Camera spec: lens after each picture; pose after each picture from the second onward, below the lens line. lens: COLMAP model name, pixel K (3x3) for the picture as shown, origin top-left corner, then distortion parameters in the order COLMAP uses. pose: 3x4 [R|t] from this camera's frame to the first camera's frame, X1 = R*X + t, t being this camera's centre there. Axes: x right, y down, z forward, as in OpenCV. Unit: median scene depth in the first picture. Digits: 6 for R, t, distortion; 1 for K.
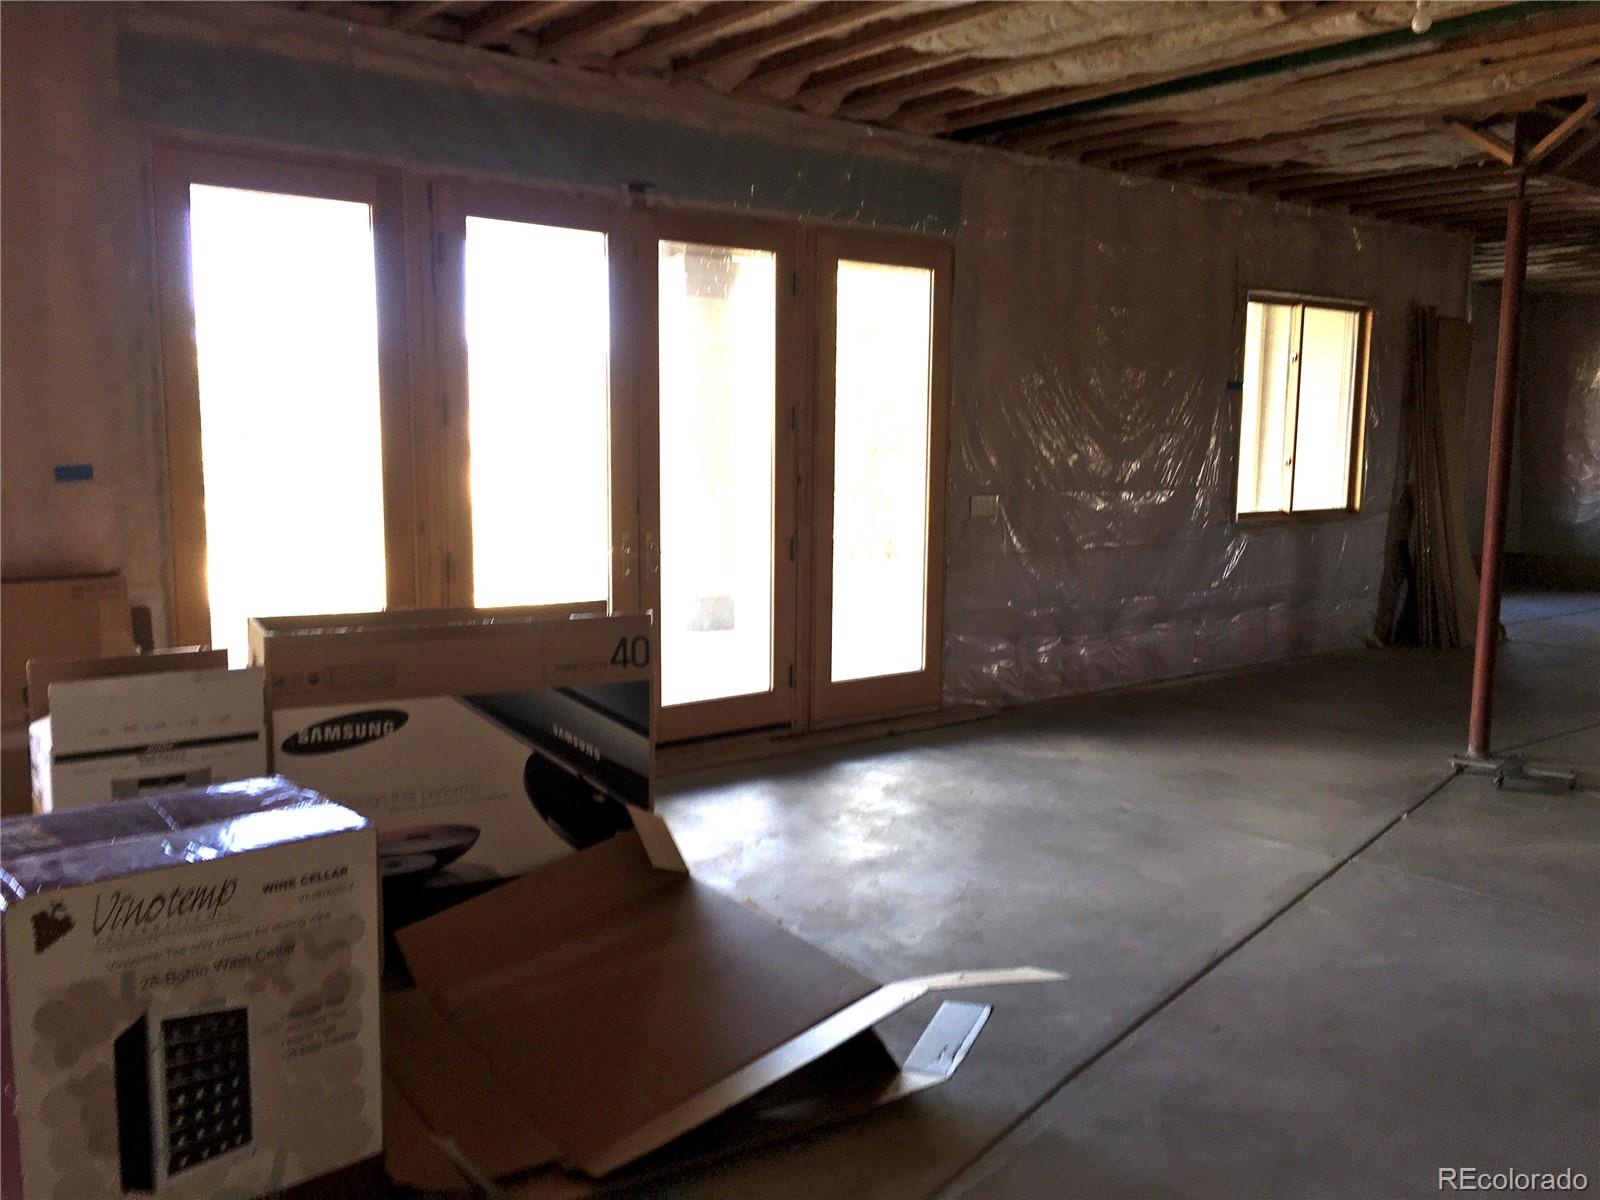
lens RADIAL K [[1370.5, 0, 799.9], [0, 1370.5, 606.4], [0, 0, 1]] dist [0.078054, -0.100226]
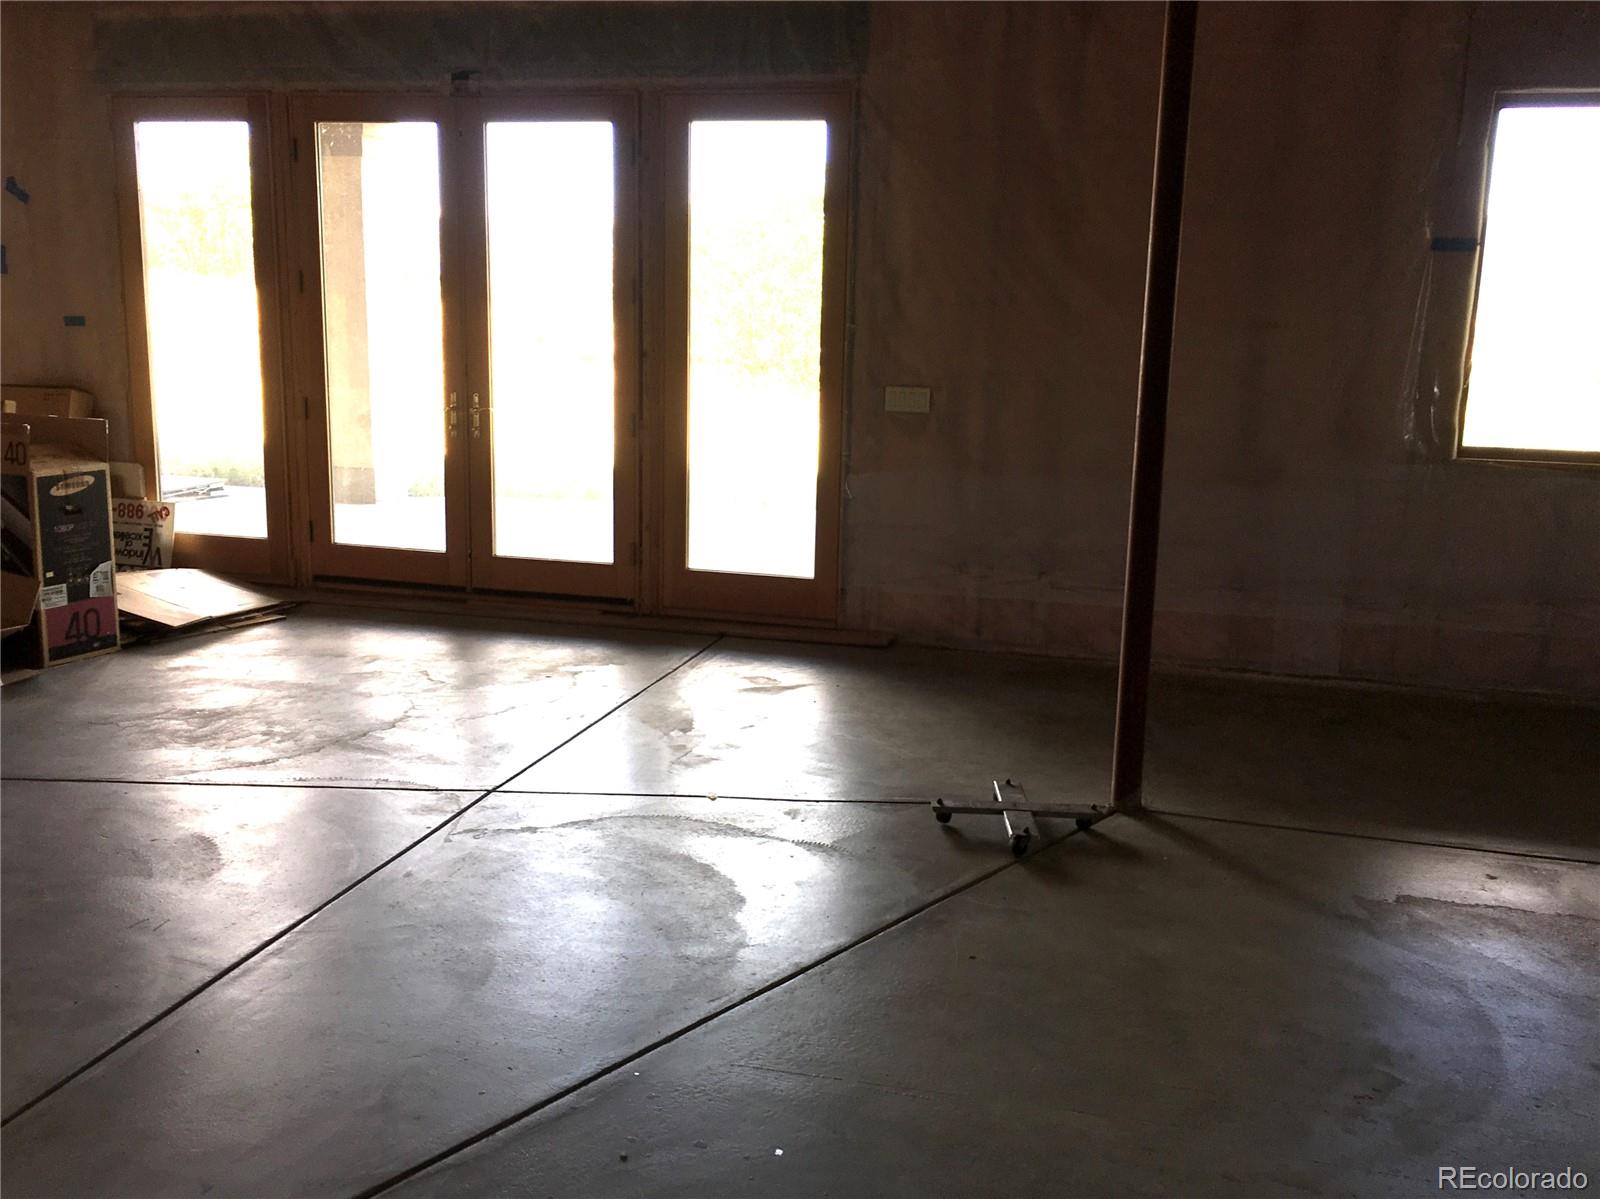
lens RADIAL K [[1370.5, 0, 797.4], [0, 1370.5, 592.5], [0, 0, 1]] dist [0.078054, -0.100226]
pose [[0.613275, 0.154253, -0.774661, 0.959265], [-0.122266, 0.987464, 0.099833, -0.040391], [0.780349, 0.033490, 0.624447, 0.531588]]
